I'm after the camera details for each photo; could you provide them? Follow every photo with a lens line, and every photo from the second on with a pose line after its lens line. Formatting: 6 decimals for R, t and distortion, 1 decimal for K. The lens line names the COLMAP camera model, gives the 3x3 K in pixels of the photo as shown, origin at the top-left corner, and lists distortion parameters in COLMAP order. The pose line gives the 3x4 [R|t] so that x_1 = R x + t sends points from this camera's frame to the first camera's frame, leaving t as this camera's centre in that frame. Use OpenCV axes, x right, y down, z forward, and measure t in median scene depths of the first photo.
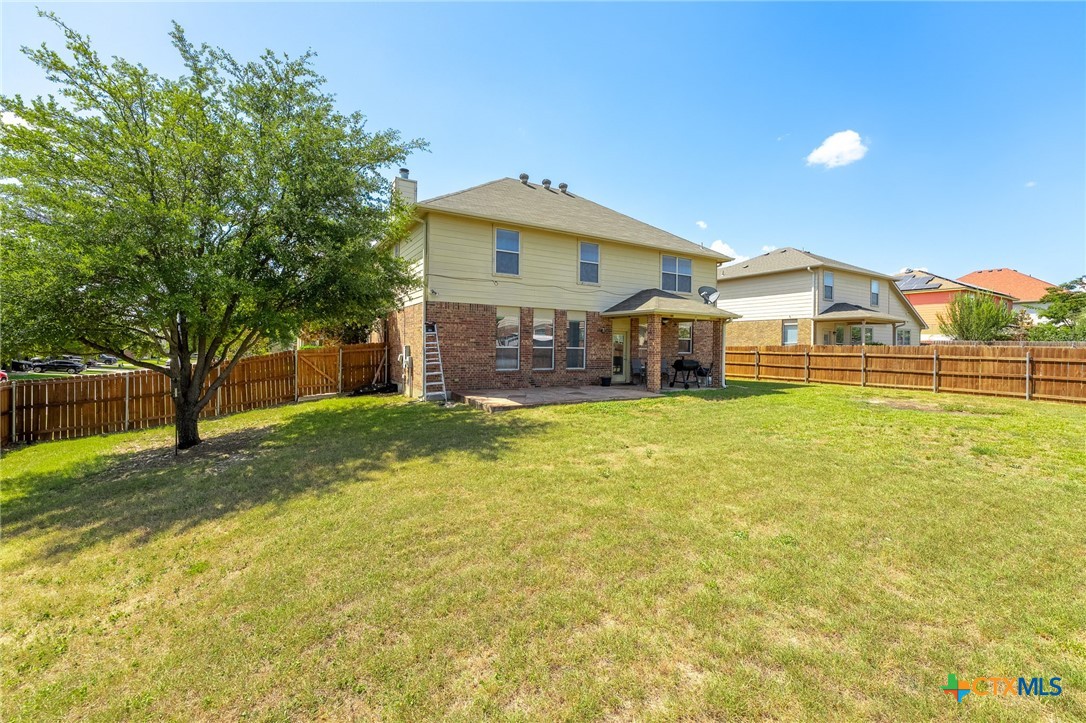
lens RADIAL K [[446.0, 0, 542.1], [0, 446.0, 359.4], [0, 0, 1]] dist [0.000461, -0.000091]
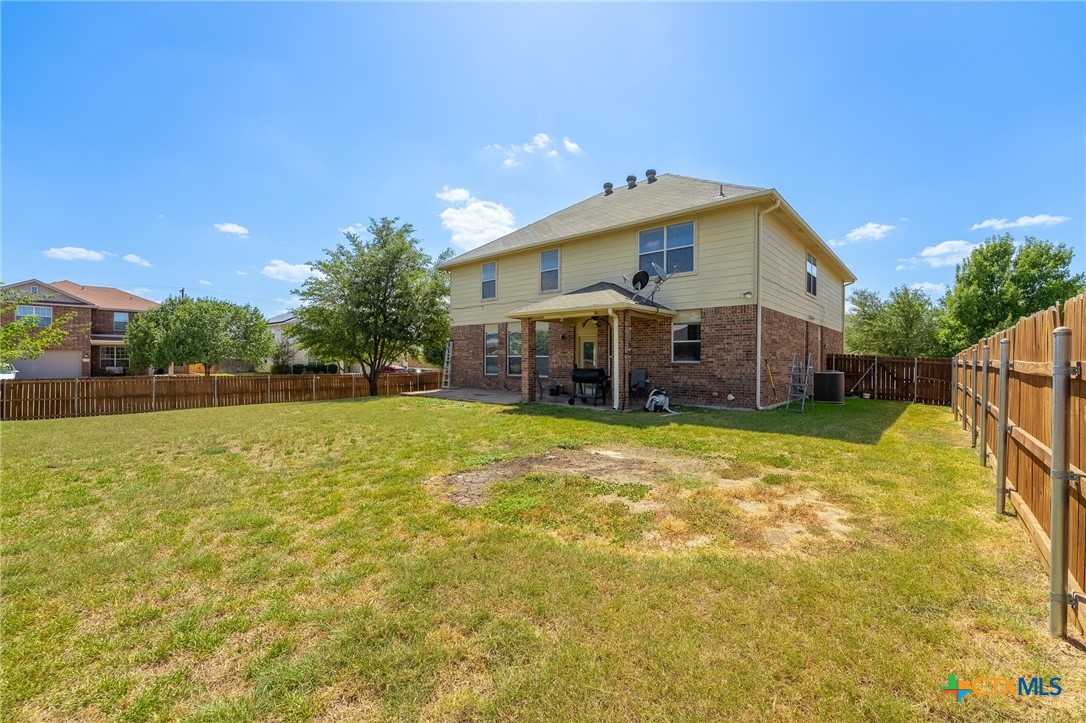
lens RADIAL K [[446.0, 0, 542.1], [0, 446.0, 359.4], [0, 0, 1]] dist [0.000461, -0.000091]
pose [[0.268559, -0.001860, -0.963261, 1.052552], [-0.030500, 0.999480, -0.010434, -0.009192], [0.962780, 0.032182, 0.268363, 0.723549]]
